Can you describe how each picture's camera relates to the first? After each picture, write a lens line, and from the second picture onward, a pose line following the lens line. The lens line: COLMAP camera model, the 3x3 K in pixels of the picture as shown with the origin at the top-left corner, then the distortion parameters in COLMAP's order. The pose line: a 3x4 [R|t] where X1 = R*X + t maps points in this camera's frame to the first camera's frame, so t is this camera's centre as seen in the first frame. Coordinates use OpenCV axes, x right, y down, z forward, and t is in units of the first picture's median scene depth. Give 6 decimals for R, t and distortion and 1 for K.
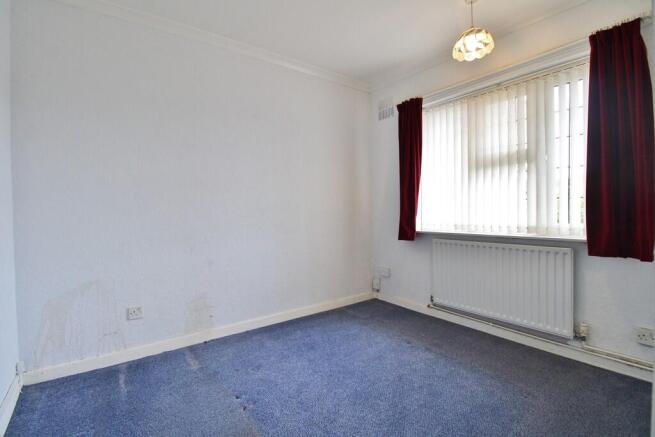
lens RADIAL K [[279.2, 0, 328.8], [0, 279.2, 227.4], [0, 0, 1]] dist [0.001099, -0.011304]
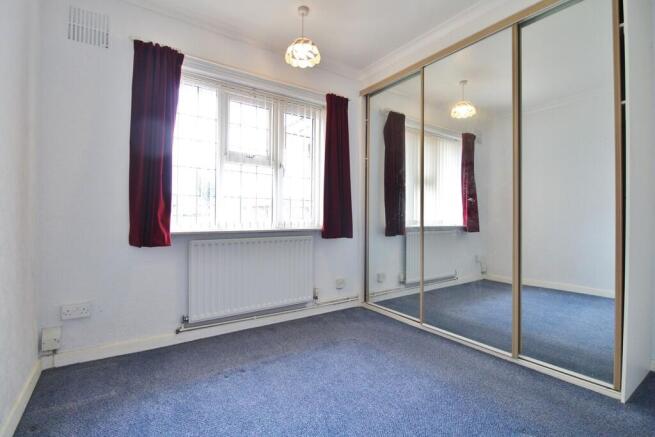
lens RADIAL K [[306.1, 0, 328.9], [0, 306.1, 215.6], [0, 0, 1]] dist [0.003185, -0.015919]
pose [[0.076144, 0.004731, 0.997086, -0.520812], [0.039415, 0.999193, -0.007751, -0.007552], [-0.996317, 0.039891, 0.075896, 0.628088]]
